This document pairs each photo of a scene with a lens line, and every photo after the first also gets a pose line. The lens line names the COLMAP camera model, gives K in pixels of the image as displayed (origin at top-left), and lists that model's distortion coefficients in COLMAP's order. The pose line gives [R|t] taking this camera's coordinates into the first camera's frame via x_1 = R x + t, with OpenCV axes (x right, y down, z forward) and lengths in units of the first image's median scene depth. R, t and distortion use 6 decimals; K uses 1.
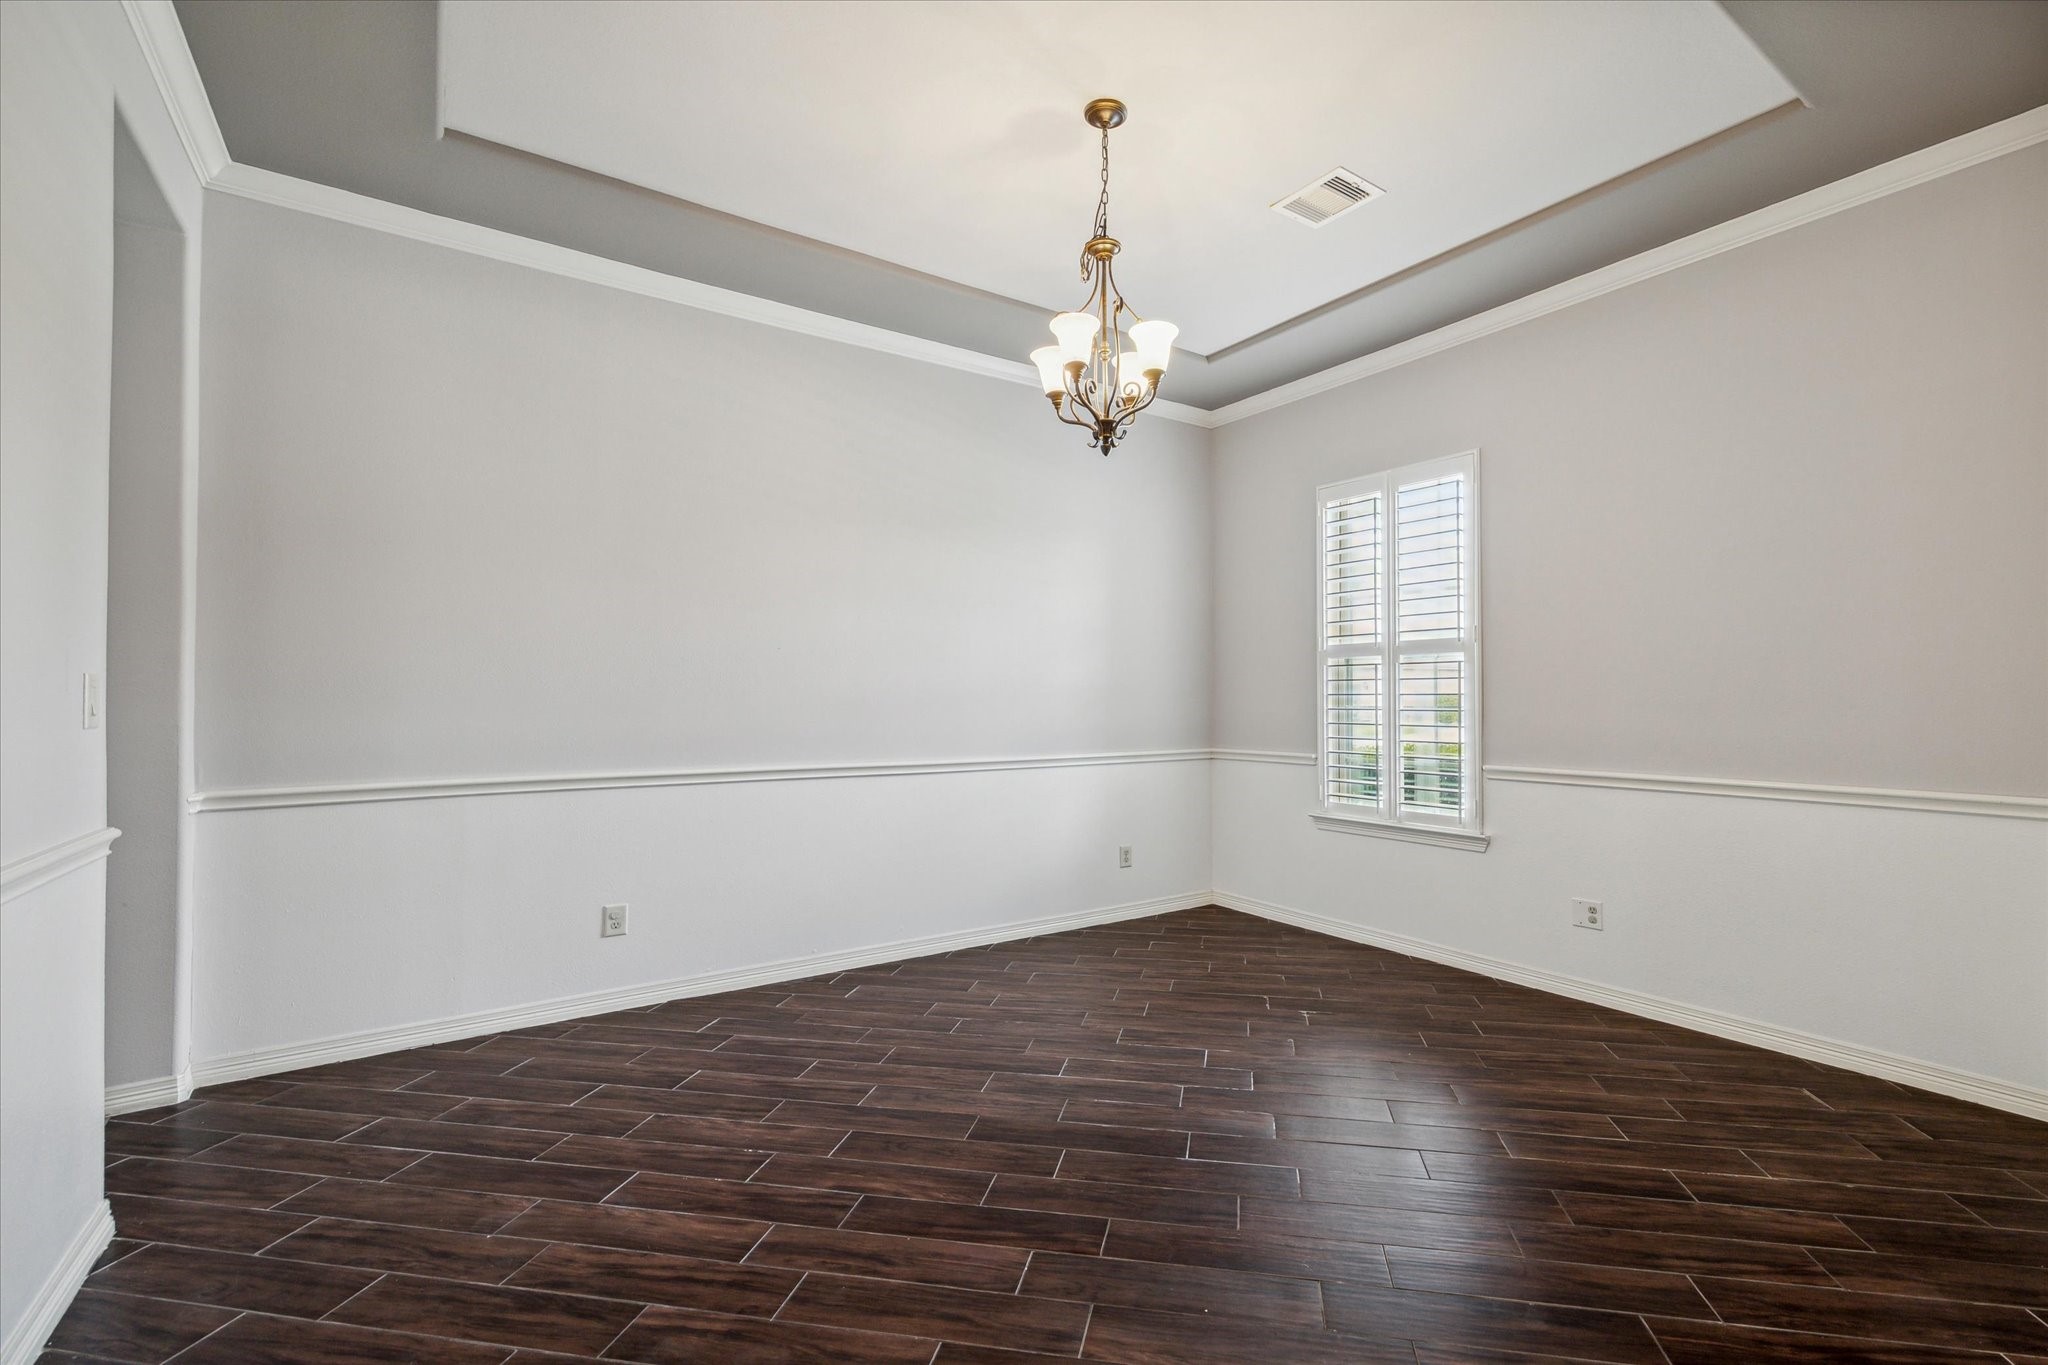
lens RADIAL K [[863.3, 0, 1023.6], [0, 863.3, 691.5], [0, 0, 1]] dist [0.001714, 0.000003]
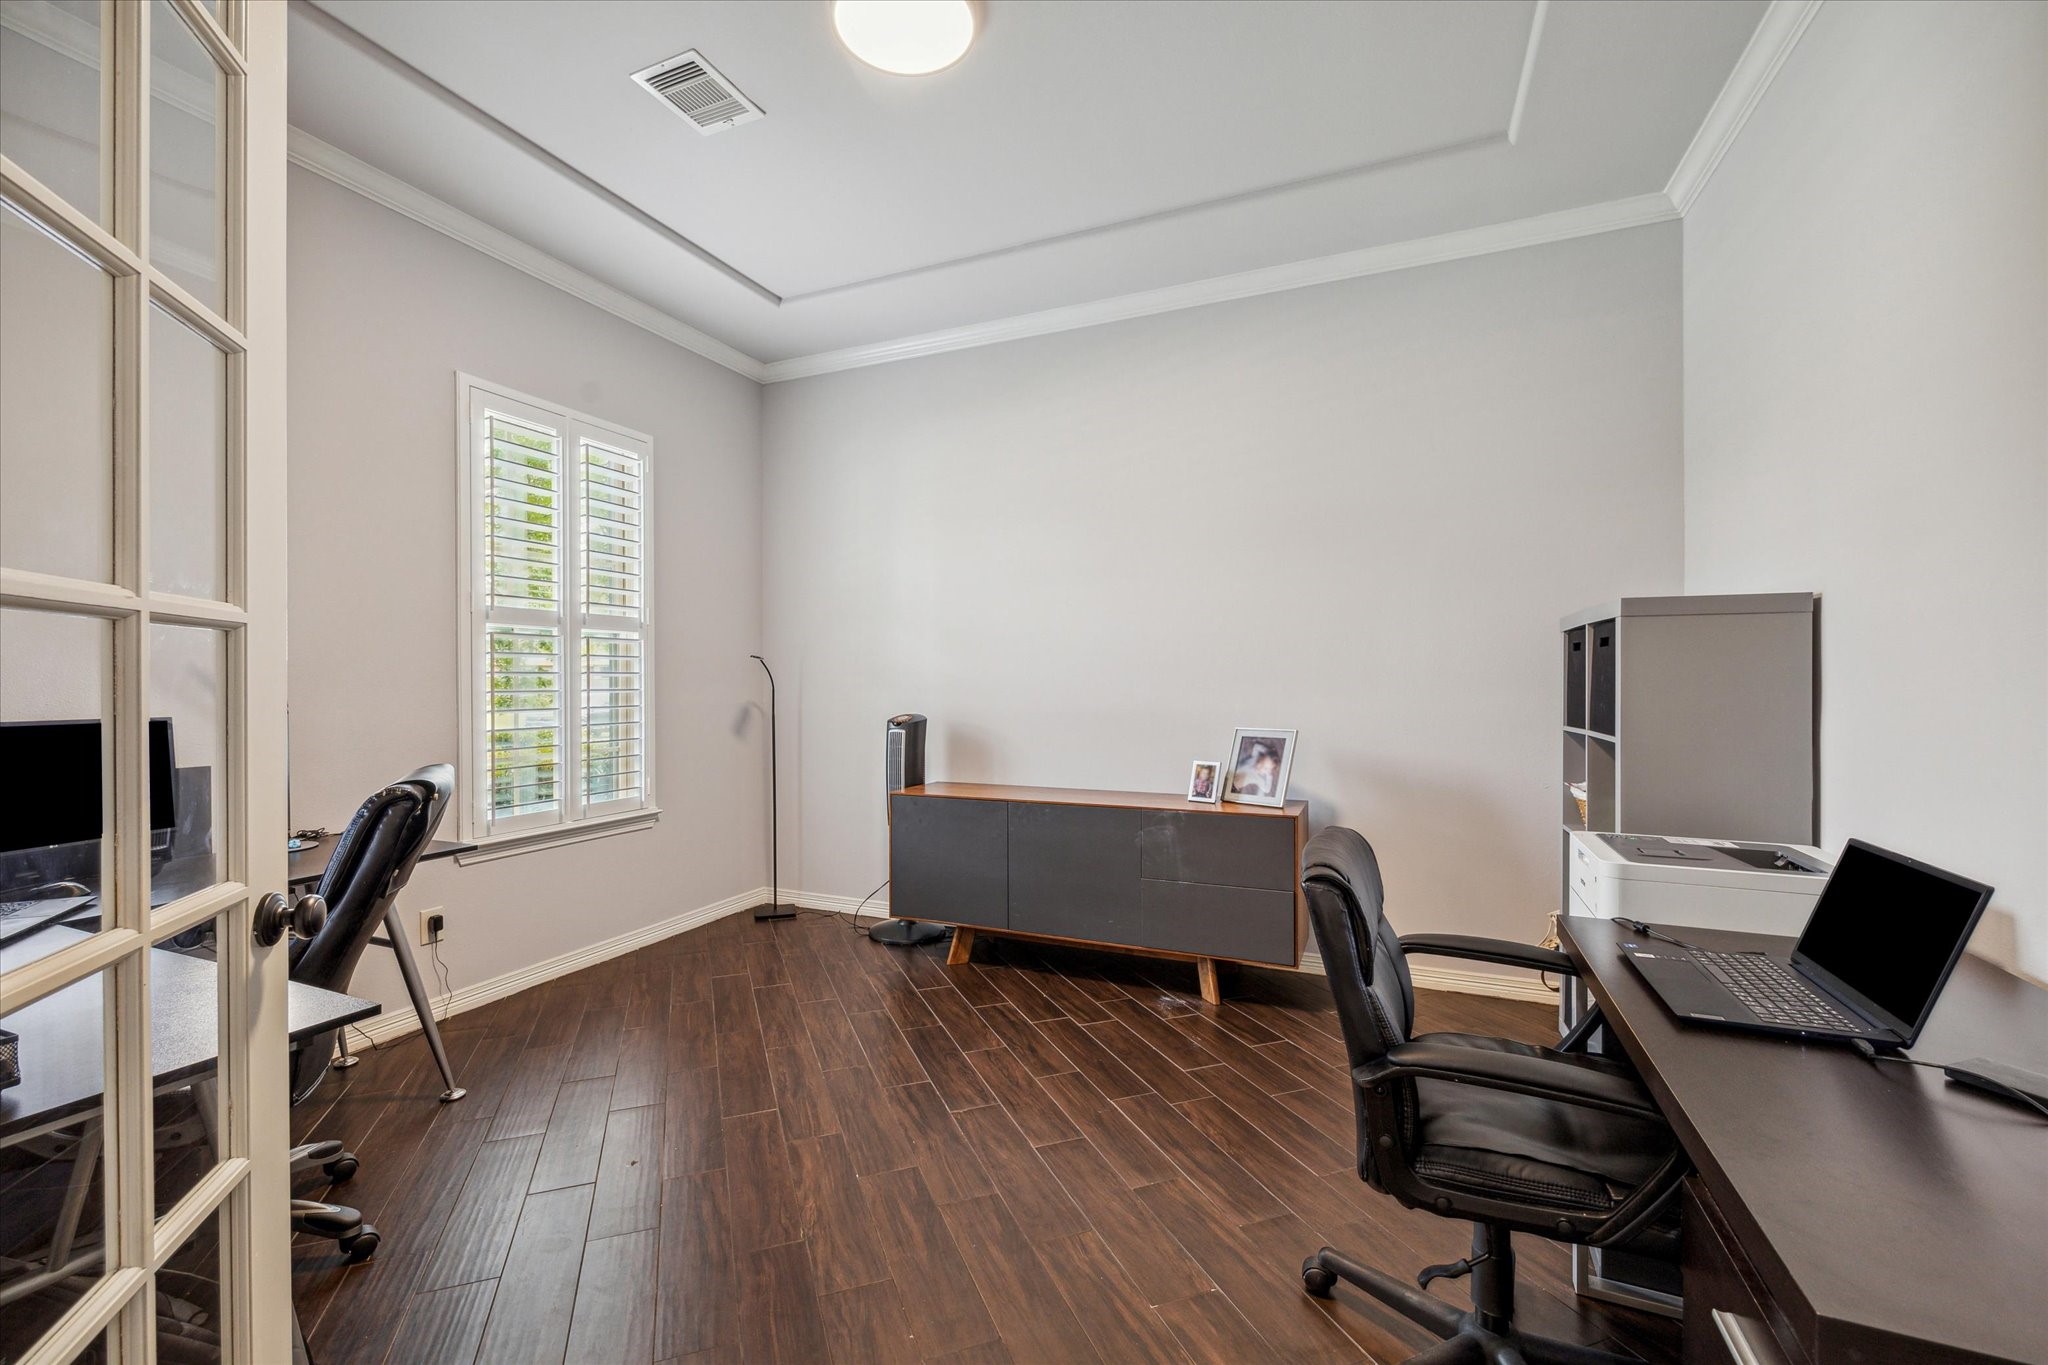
lens RADIAL K [[863.3, 0, 1023.6], [0, 863.3, 691.5], [0, 0, 1]] dist [0.001714, 0.000003]
pose [[-0.535905, -0.001175, 0.844278, -0.539842], [-0.007706, 0.999964, -0.003500, 0.021047], [-0.844243, -0.008381, -0.535895, 1.092002]]
